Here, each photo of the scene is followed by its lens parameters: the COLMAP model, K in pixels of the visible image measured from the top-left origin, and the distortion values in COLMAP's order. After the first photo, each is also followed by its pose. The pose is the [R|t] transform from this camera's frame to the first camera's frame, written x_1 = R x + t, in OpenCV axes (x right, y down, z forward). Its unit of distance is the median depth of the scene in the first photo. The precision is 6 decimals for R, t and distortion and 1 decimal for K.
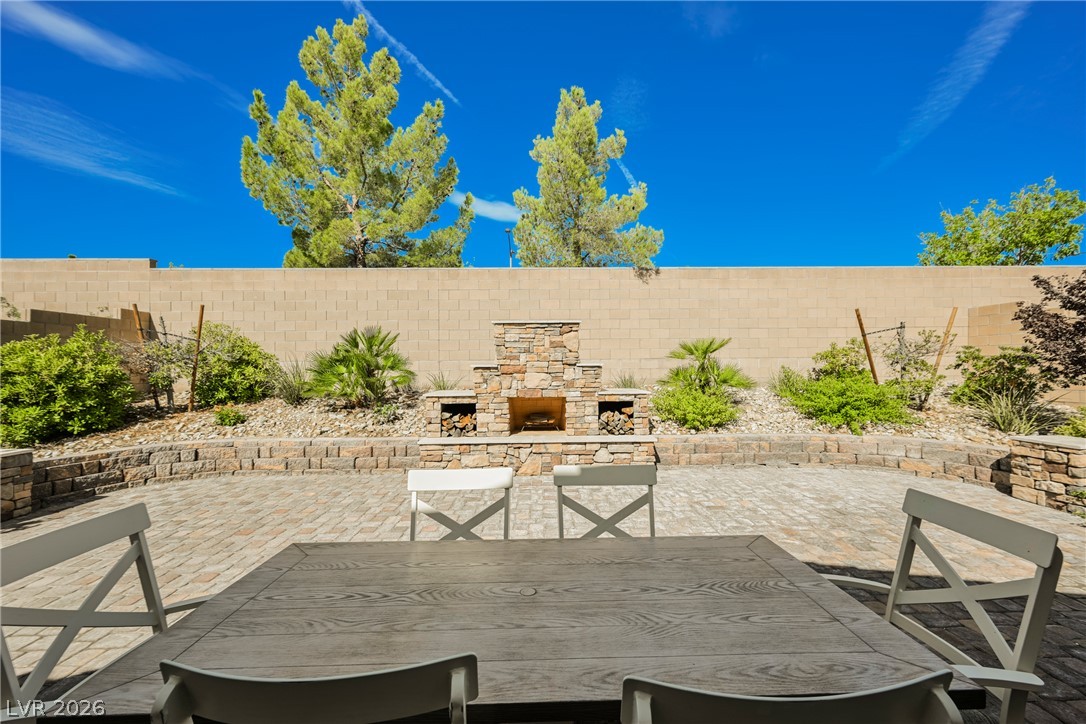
lens RADIAL K [[425.0, 0, 547.8], [0, 425.0, 365.1], [0, 0, 1]] dist [-0.000998, -0.001164]
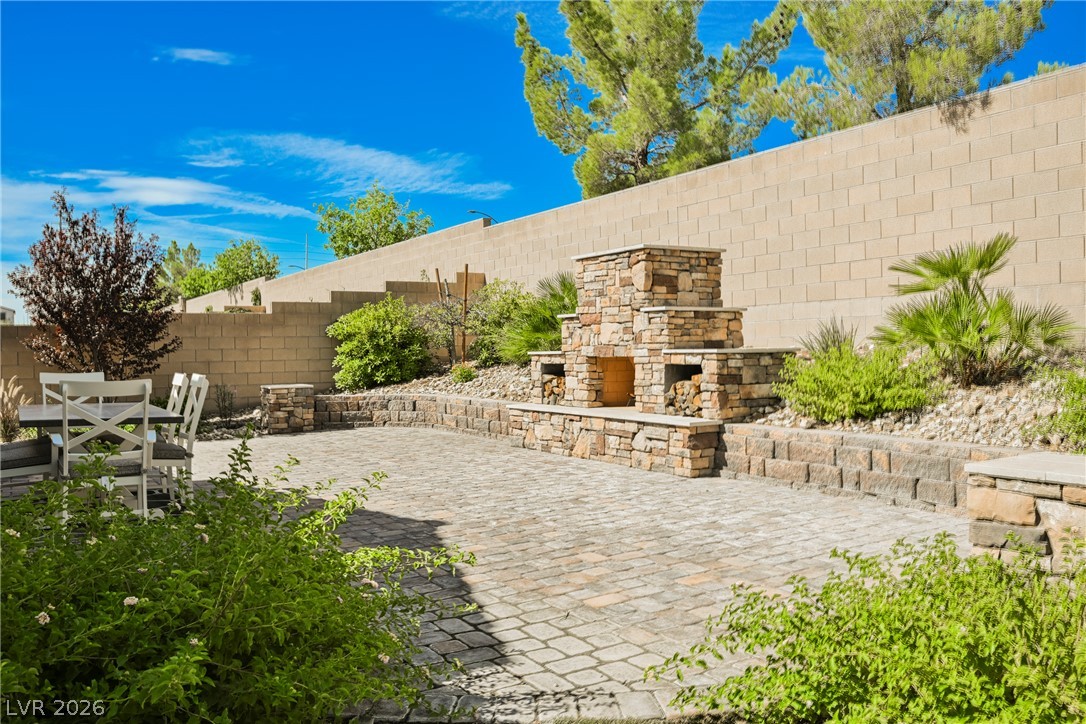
lens RADIAL K [[868.5, 0, 547.6], [0, 868.5, 358.6], [0, 0, 1]] dist [-0.000789, -0.012826]
pose [[0.505860, 0.009664, -0.862562, 1.189351], [0.015647, 0.999670, 0.020376, 0.046819], [0.862474, -0.023804, 0.505542, 0.158398]]
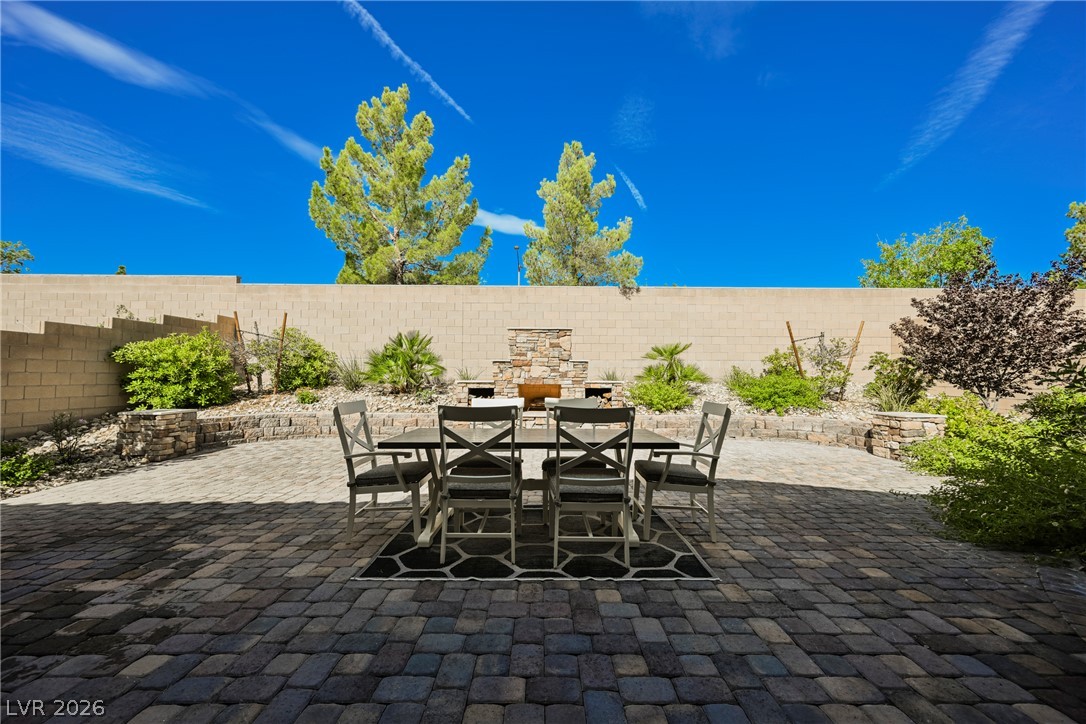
lens RADIAL K [[425.0, 0, 548.1], [0, 425.0, 359.6], [0, 0, 1]] dist [-0.000998, -0.001164]
pose [[0.999839, 0.012505, -0.012855, 0.017868], [-0.012963, 0.999262, -0.036166, 0.045694], [0.012393, 0.036327, 0.999263, -0.344038]]
